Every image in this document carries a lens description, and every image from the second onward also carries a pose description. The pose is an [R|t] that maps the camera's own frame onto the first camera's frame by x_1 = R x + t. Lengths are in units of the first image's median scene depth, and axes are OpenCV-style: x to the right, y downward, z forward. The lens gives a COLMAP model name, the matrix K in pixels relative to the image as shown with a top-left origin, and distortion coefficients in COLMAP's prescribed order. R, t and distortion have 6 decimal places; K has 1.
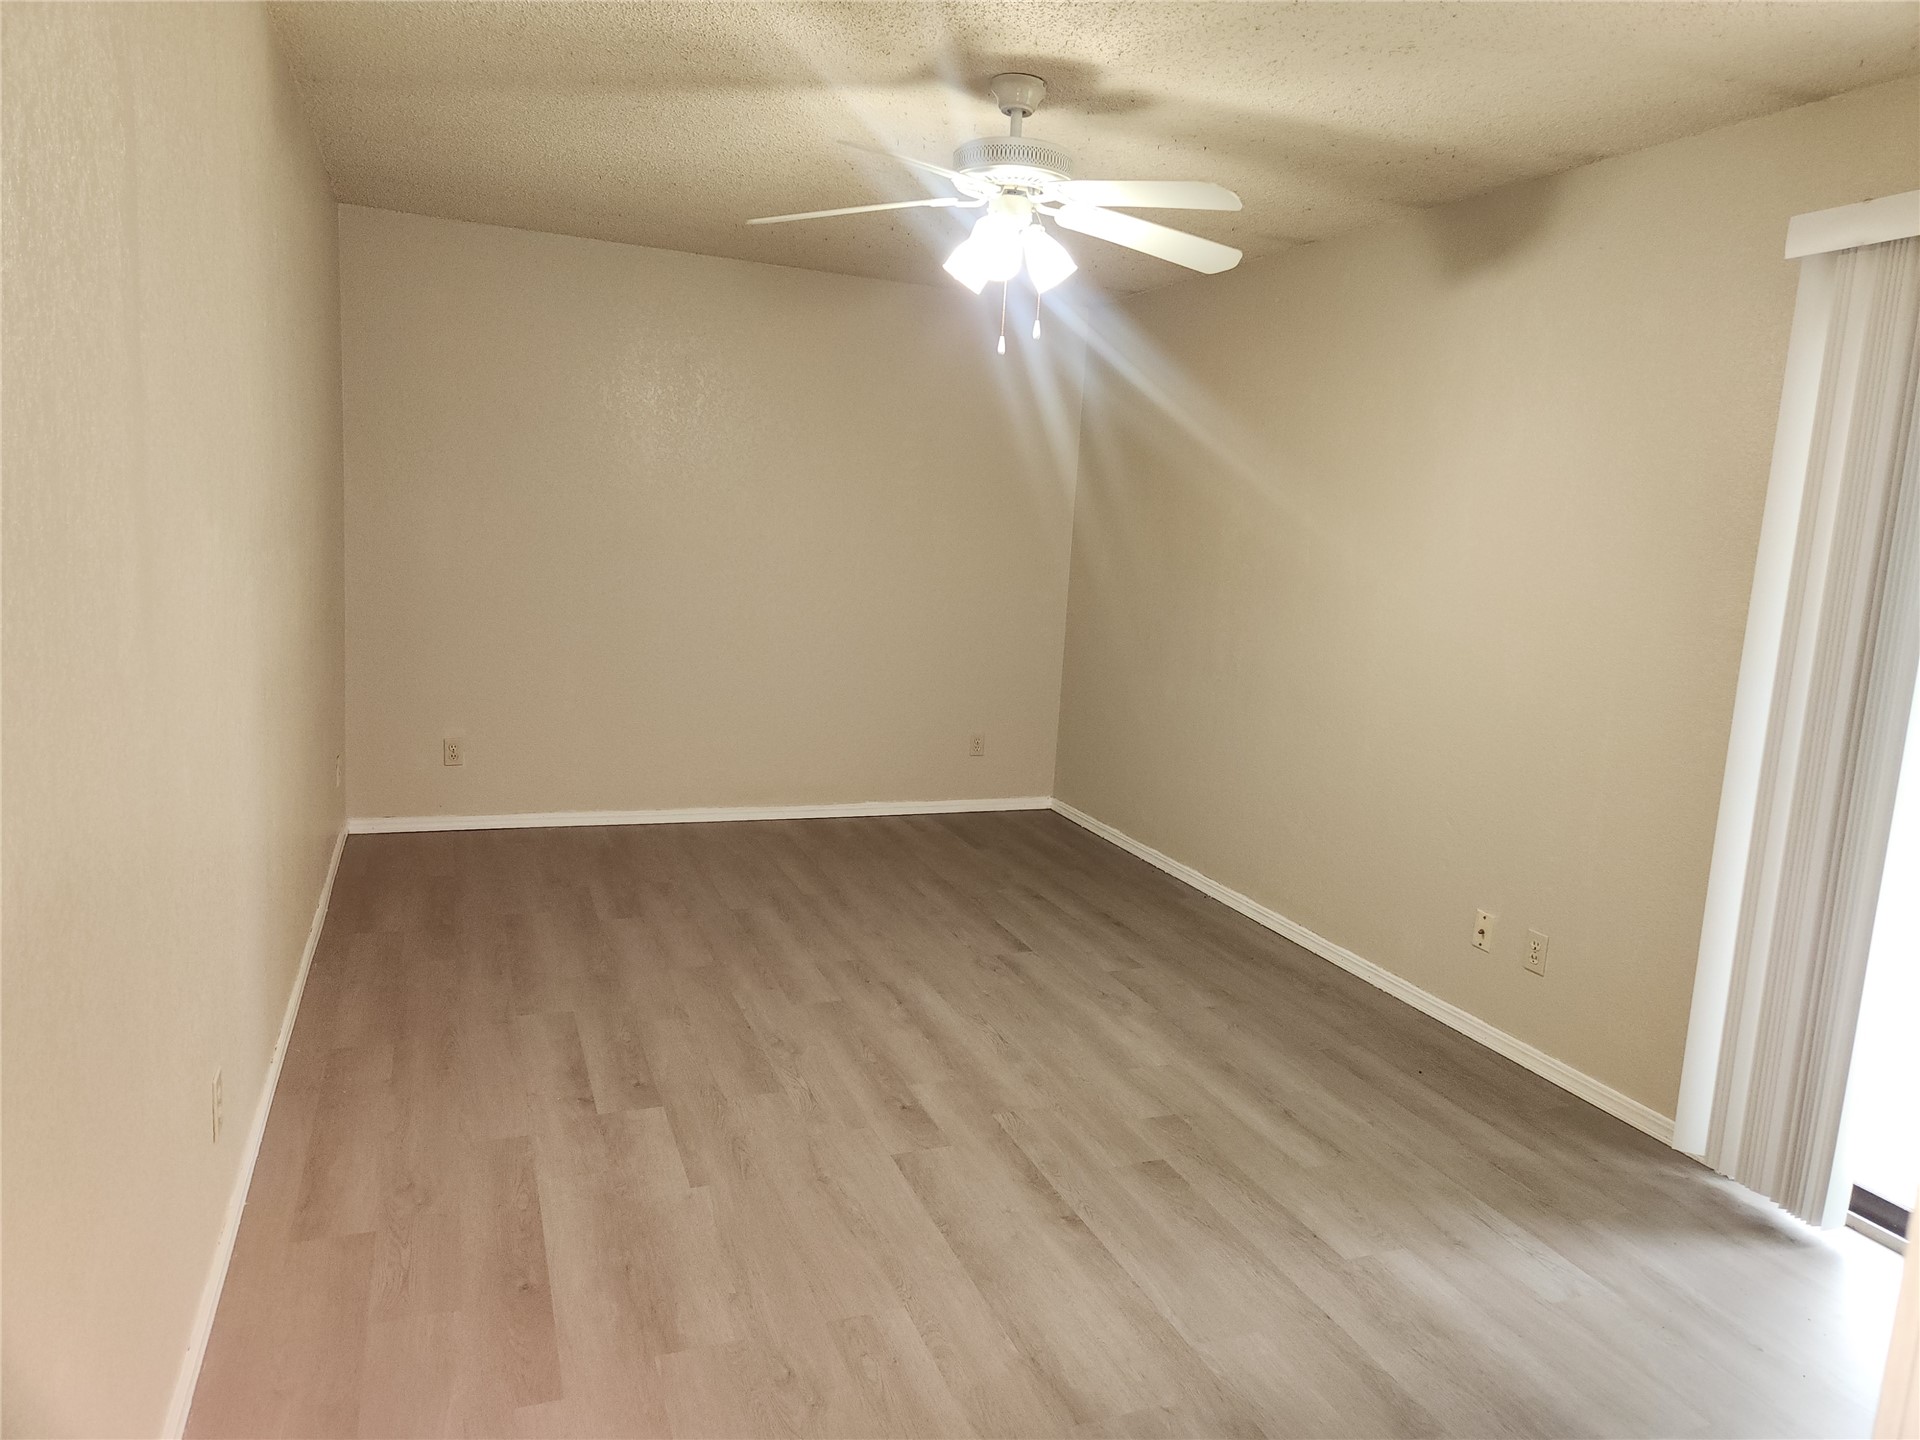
lens RADIAL K [[1316.3, 0, 960.0], [0, 1316.3, 720.0], [0, 0, 1]] dist [0.081741, -0.088898]
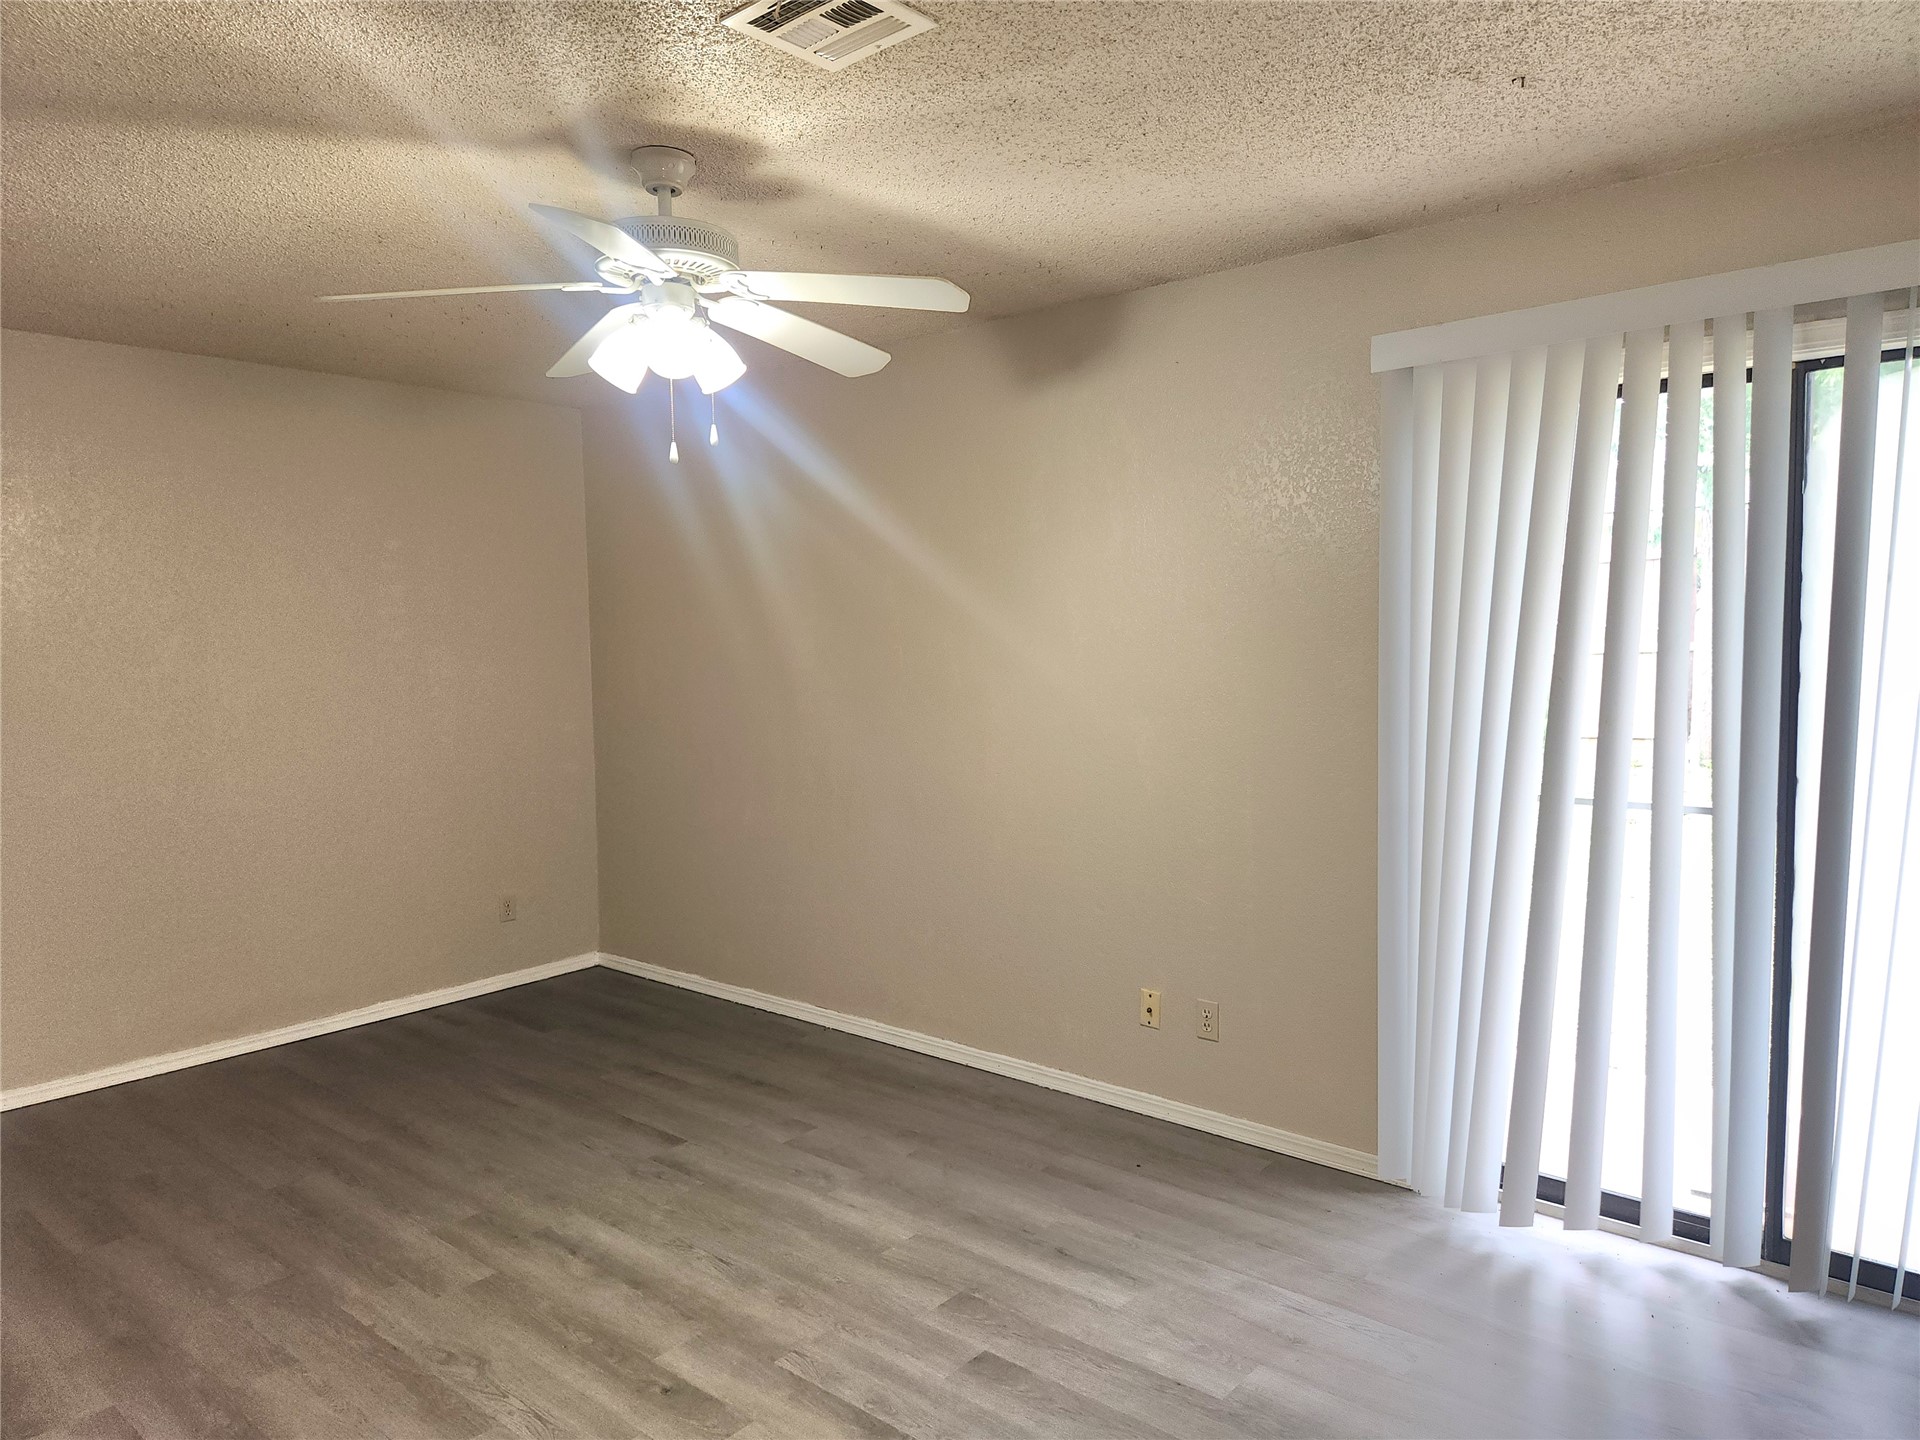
lens RADIAL K [[1316.3, 0, 960.0], [0, 1316.3, 720.0], [0, 0, 1]] dist [0.081741, -0.088898]
pose [[0.876409, -0.106448, 0.469656, -0.191758], [0.140325, 0.989391, -0.037610, -0.044523], [-0.460670, 0.098866, 0.882048, 0.146446]]
